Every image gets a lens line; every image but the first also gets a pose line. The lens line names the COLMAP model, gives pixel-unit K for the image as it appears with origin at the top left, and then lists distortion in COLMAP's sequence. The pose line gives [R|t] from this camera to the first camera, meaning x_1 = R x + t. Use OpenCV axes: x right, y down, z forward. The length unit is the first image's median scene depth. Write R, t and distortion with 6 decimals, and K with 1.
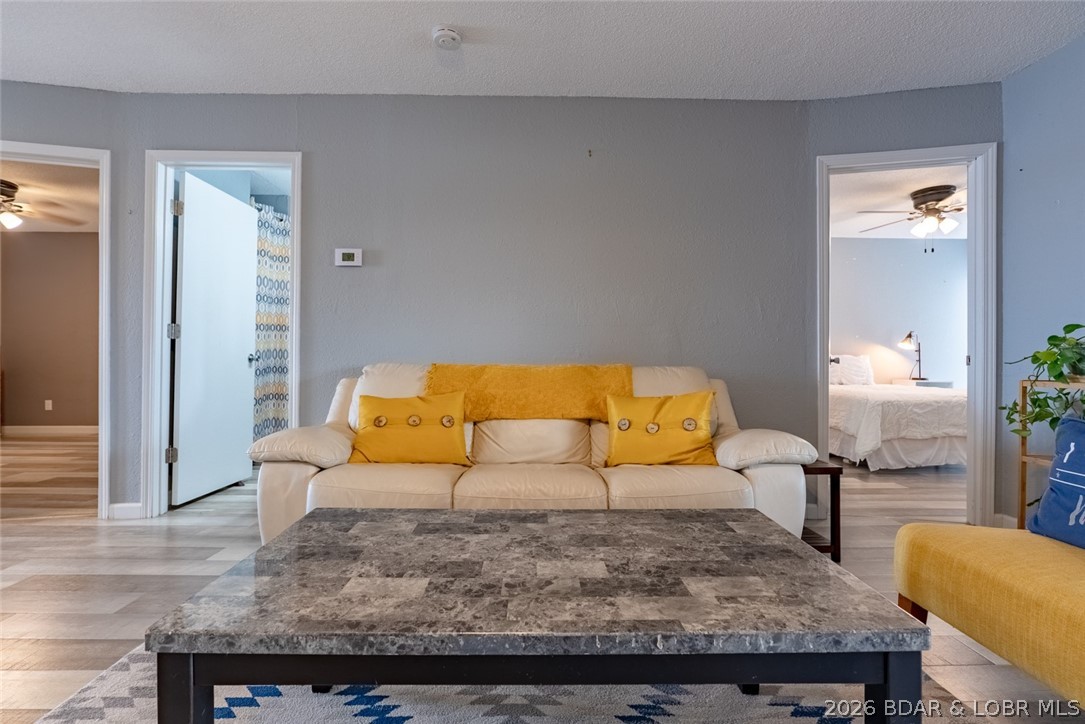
lens RADIAL K [[490.1, 0, 536.0], [0, 490.1, 356.5], [0, 0, 1]] dist [-0.013300, 0.005244]
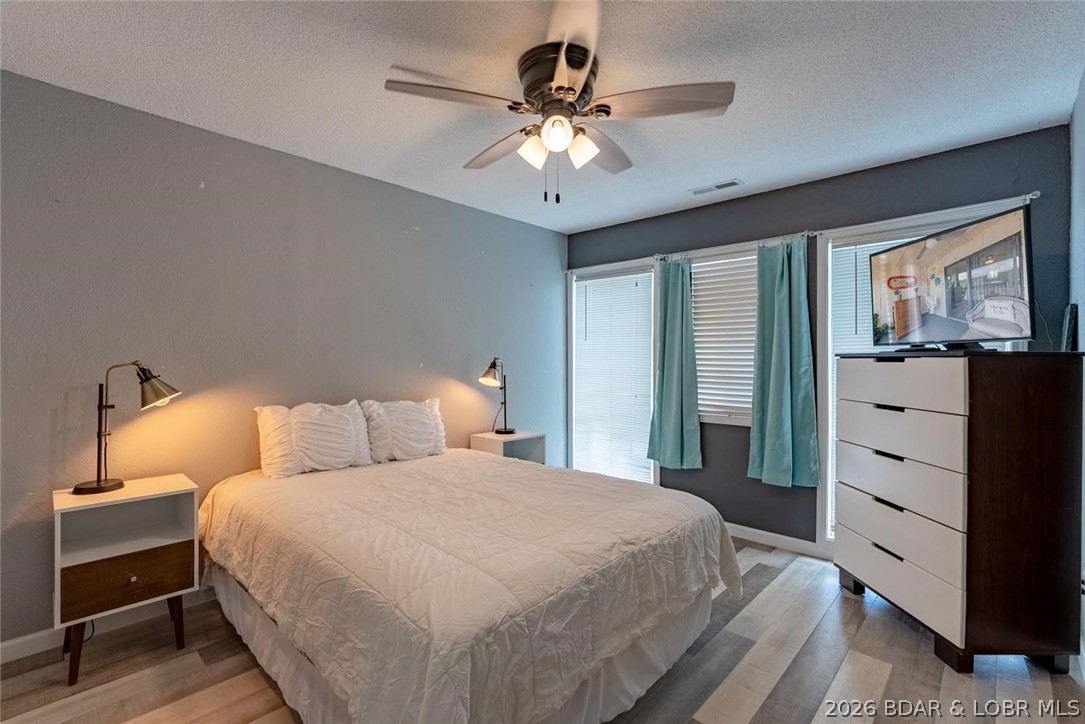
lens RADIAL K [[490.1, 0, 539.3], [0, 490.1, 361.5], [0, 0, 1]] dist [-0.013300, 0.005244]
pose [[0.698310, -0.004642, 0.715780, 0.859097], [-0.003902, 0.999939, 0.010292, -0.130217], [-0.715785, -0.009980, 0.698250, 1.246108]]
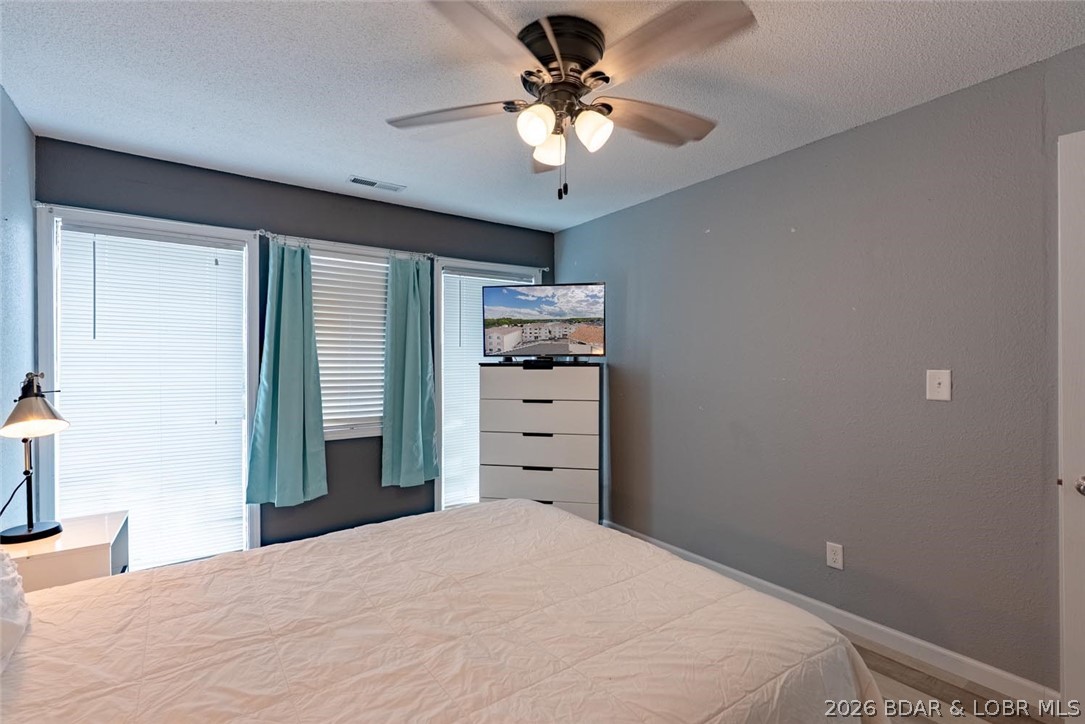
lens RADIAL K [[490.1, 0, 542.0], [0, 490.1, 358.2], [0, 0, 1]] dist [-0.013300, 0.005244]
pose [[-0.571950, 0.001458, 0.820287, 0.887919], [-0.004498, 0.999978, -0.004913, -0.146102], [-0.820276, -0.006499, -0.571931, 2.214635]]
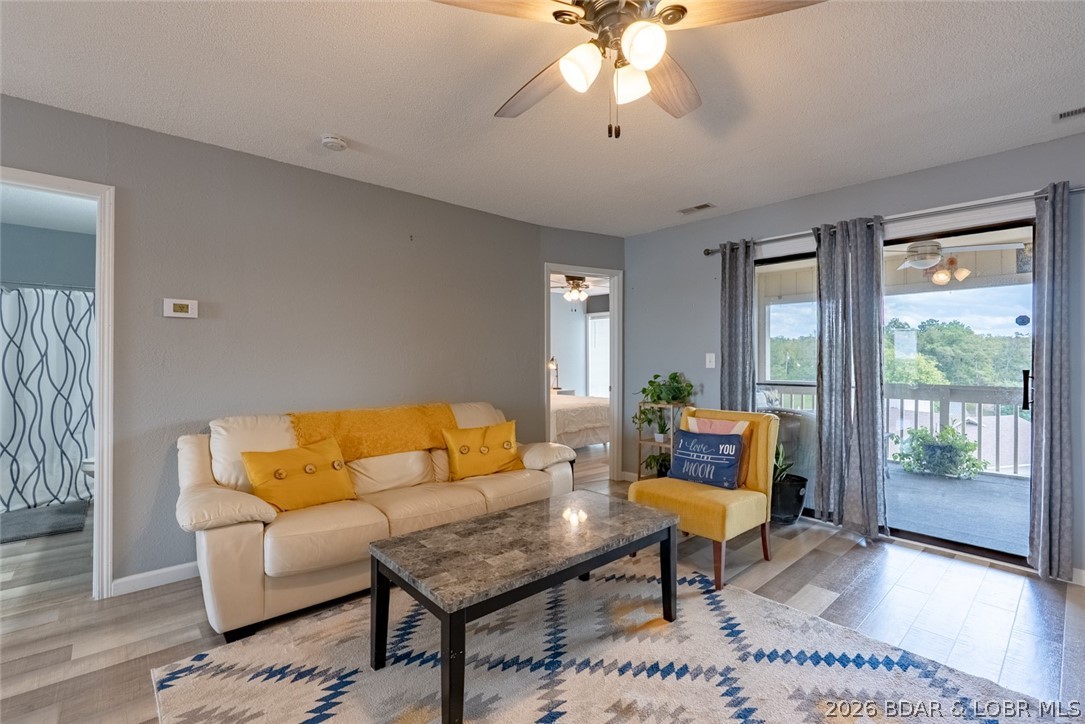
lens RADIAL K [[490.1, 0, 541.9], [0, 490.1, 358.6], [0, 0, 1]] dist [-0.013300, 0.005244]
pose [[0.752107, -0.002453, 0.659036, -0.551622], [-0.001016, 0.999988, 0.004881, -0.126008], [-0.659040, -0.004340, 0.752096, -0.212111]]
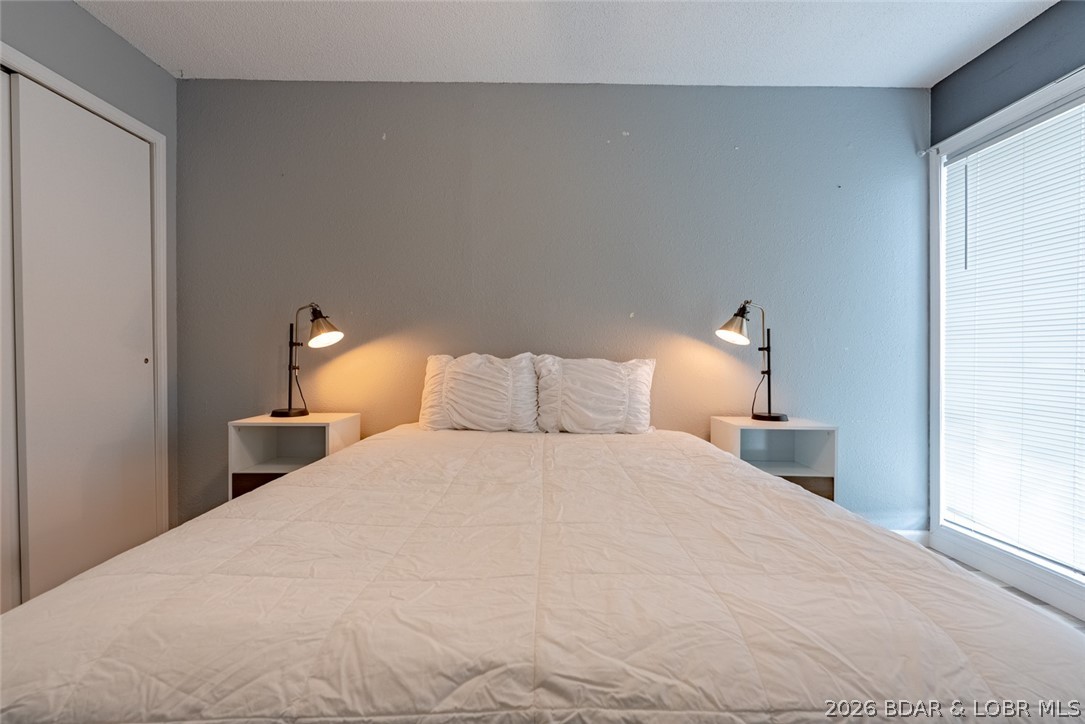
lens RADIAL K [[490.1, 0, 535.2], [0, 490.1, 362.2], [0, 0, 1]] dist [-0.013300, 0.005244]
pose [[0.999959, 0.001214, -0.008954, 1.440399], [-0.001053, 0.999838, 0.017980, -0.018434], [0.008974, -0.017970, 0.999798, 1.414601]]
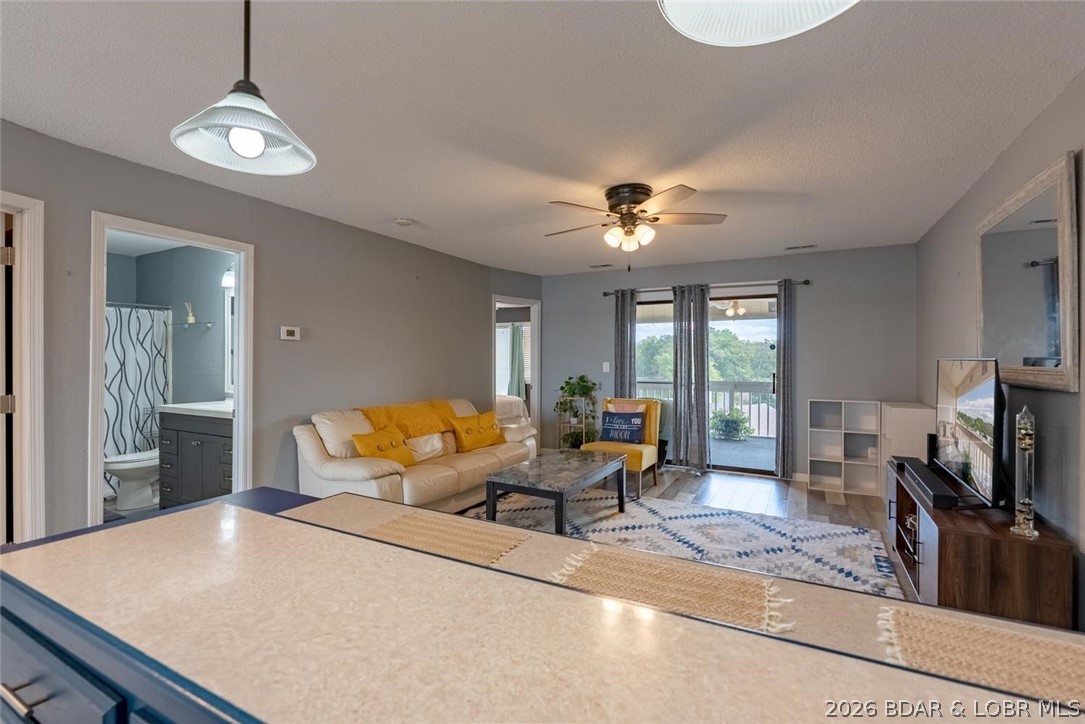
lens RADIAL K [[490.1, 0, 543.6], [0, 490.1, 358.3], [0, 0, 1]] dist [-0.013300, 0.005244]
pose [[0.482898, -0.000394, 0.875677, -1.376108], [-0.004019, 0.999988, 0.002666, -0.162895], [-0.875668, -0.004807, 0.482890, -0.256108]]
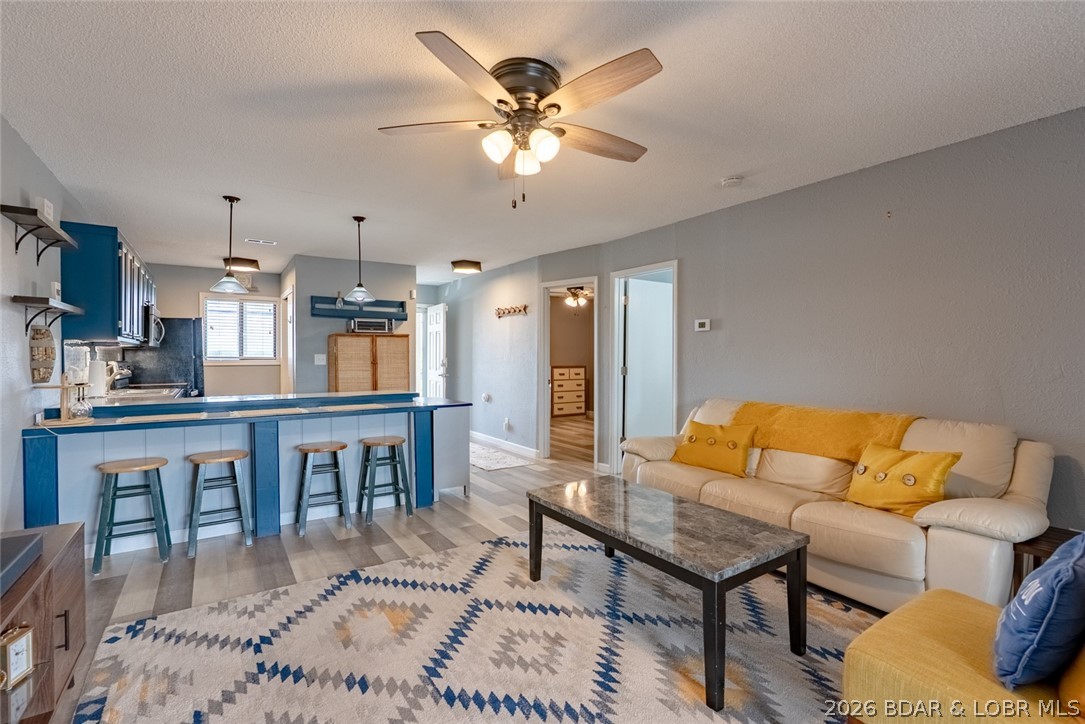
lens RADIAL K [[490.1, 0, 538.8], [0, 490.1, 359.5], [0, 0, 1]] dist [-0.013300, 0.005244]
pose [[0.542566, 0.001754, -0.840012, 0.686367], [0.005980, 0.999964, 0.005951, -0.126618], [0.839992, -0.008252, 0.542536, -0.260549]]
